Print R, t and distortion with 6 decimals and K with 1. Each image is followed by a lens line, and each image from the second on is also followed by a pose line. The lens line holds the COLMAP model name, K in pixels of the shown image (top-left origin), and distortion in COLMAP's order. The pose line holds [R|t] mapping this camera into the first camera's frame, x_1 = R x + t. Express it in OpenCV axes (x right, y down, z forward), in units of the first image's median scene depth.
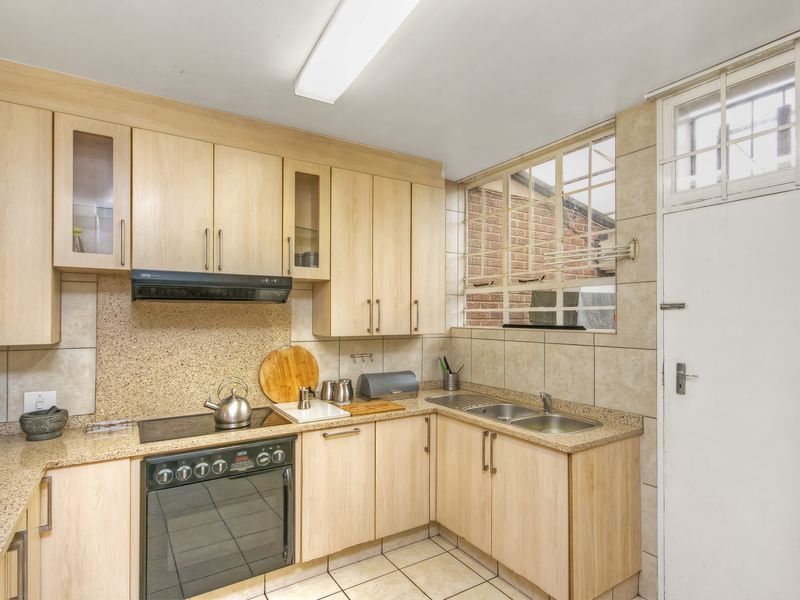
lens RADIAL K [[428.2, 0, 402.6], [0, 428.2, 312.6], [0, 0, 1]] dist [-0.001677, 0.000063]
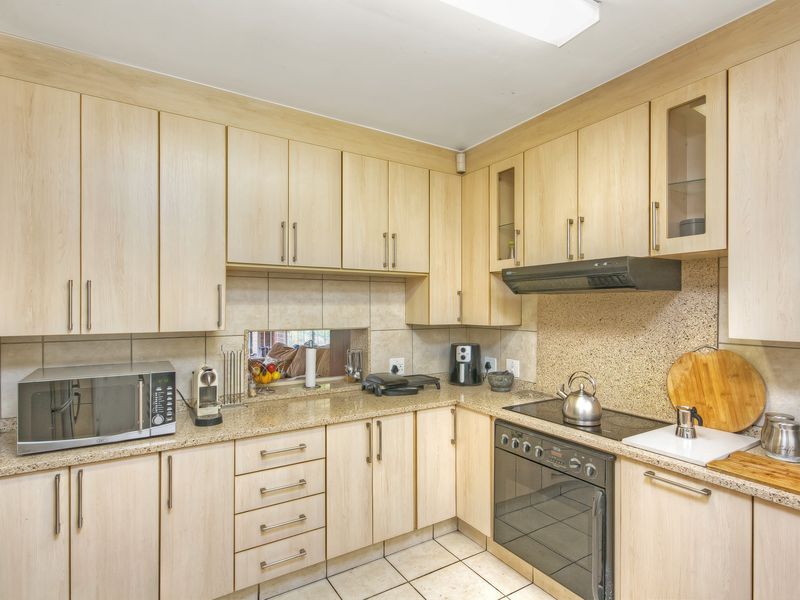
lens RADIAL K [[422.1, 0, 400.5], [0, 422.1, 305.3], [0, 0, 1]] dist [0.002479, 0.001028]
pose [[0.010166, -0.002613, -0.999945, 0.899389], [0.005668, 0.999981, -0.002555, 0.011751], [0.999932, -0.005642, 0.010180, 1.014749]]
